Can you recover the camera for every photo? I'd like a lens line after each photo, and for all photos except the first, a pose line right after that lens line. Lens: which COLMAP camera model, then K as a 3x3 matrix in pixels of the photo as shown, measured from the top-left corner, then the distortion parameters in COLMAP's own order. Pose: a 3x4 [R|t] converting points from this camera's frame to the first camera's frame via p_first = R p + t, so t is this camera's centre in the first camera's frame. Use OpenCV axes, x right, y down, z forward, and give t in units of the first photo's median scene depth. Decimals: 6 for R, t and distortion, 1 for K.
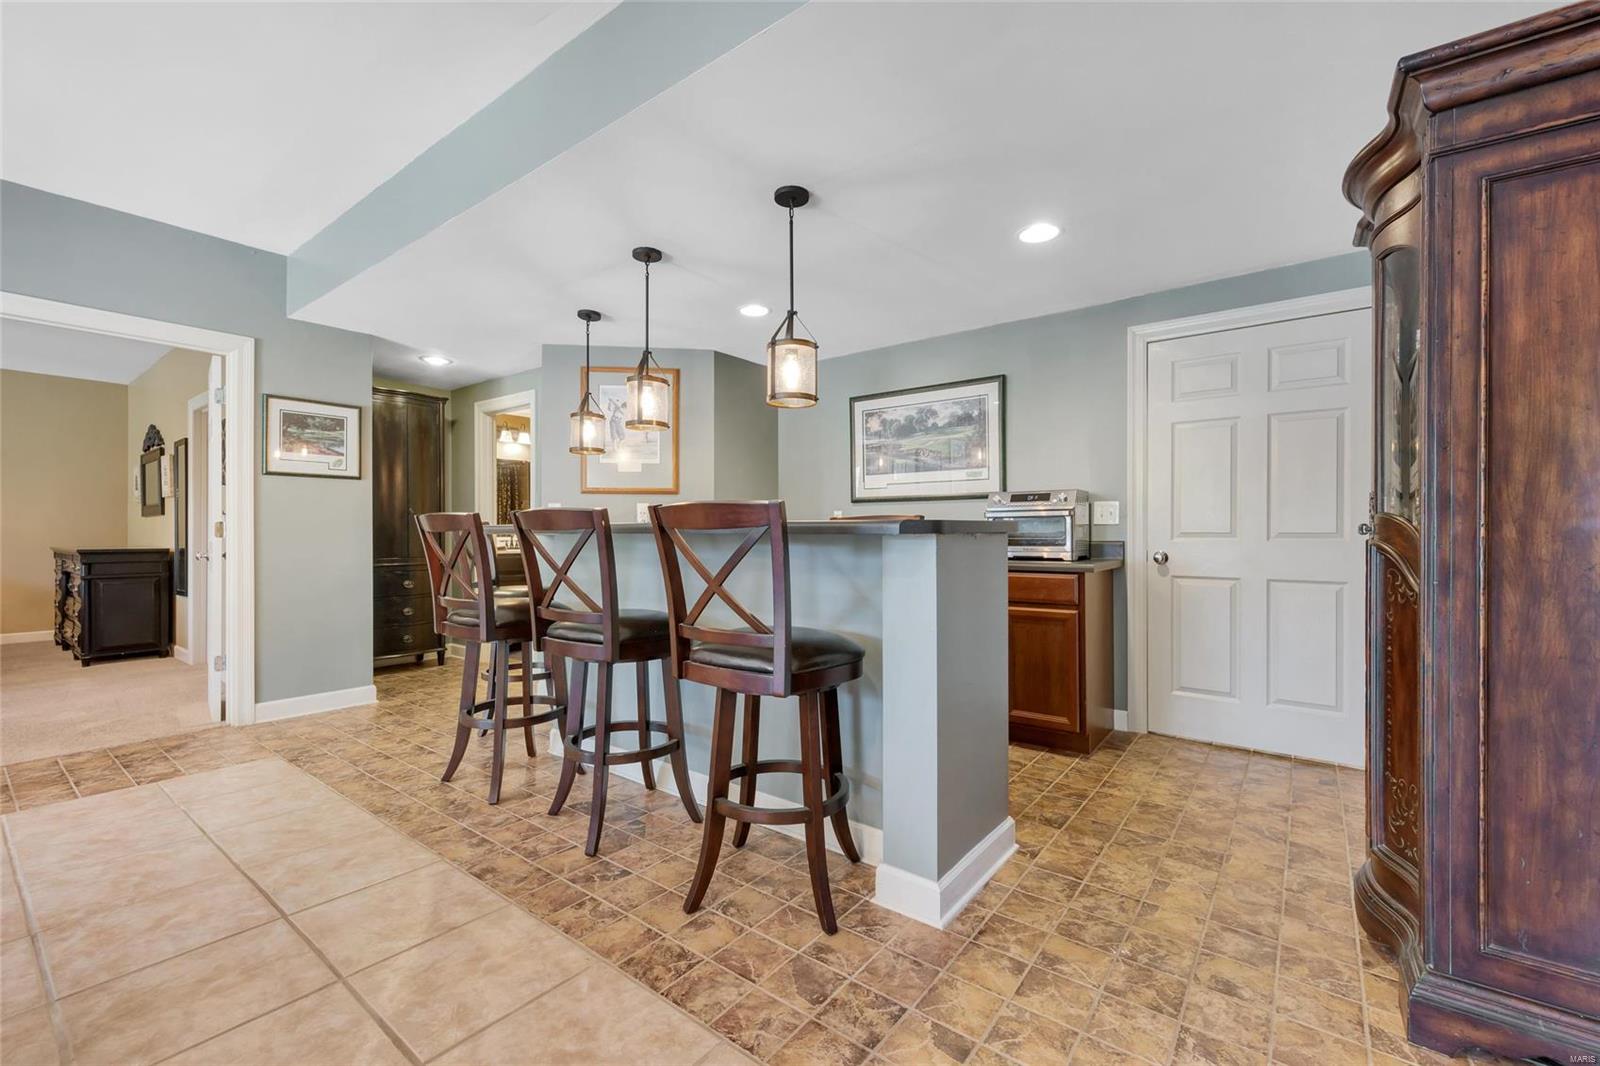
lens RADIAL K [[663.1, 0, 809.5], [0, 663.1, 527.7], [0, 0, 1]] dist [0.015167, -0.005664]
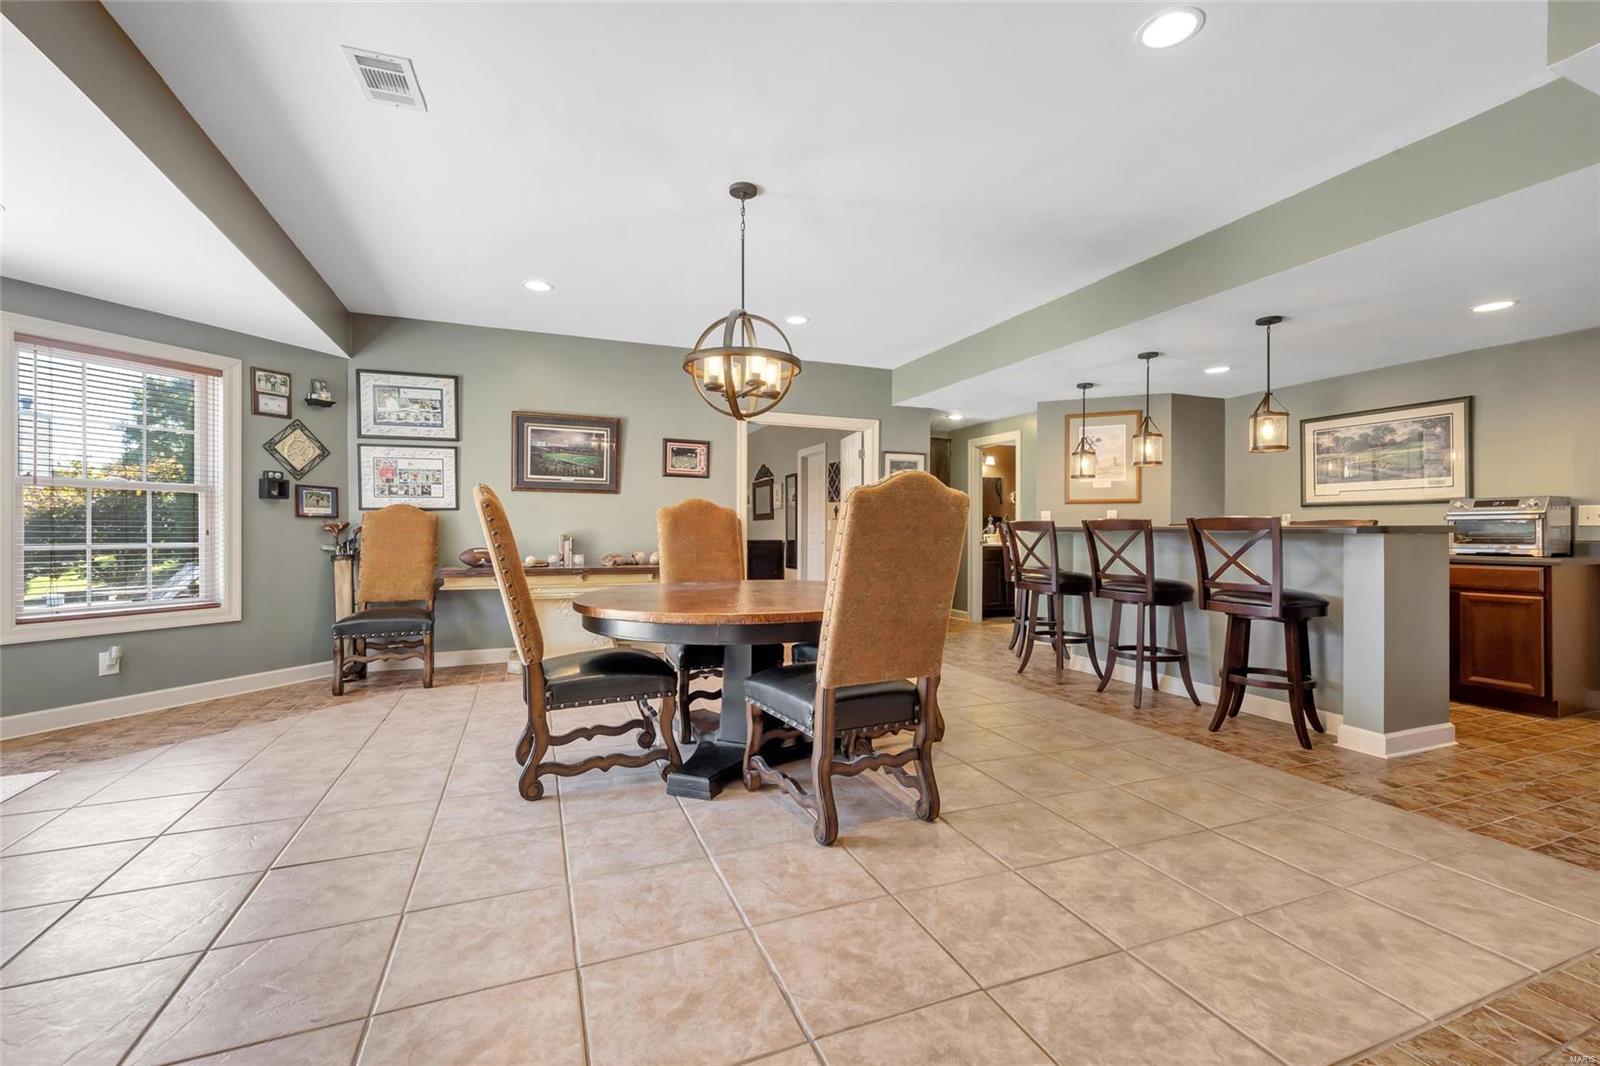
lens RADIAL K [[669.4, 0, 799.2], [0, 669.4, 530.1], [0, 0, 1]] dist [0.005175, -0.000278]
pose [[0.852483, 0.001812, -0.522752, -0.107306], [0.001692, 0.999979, 0.006225, -0.007256], [0.522752, -0.006192, 0.852462, -0.715423]]
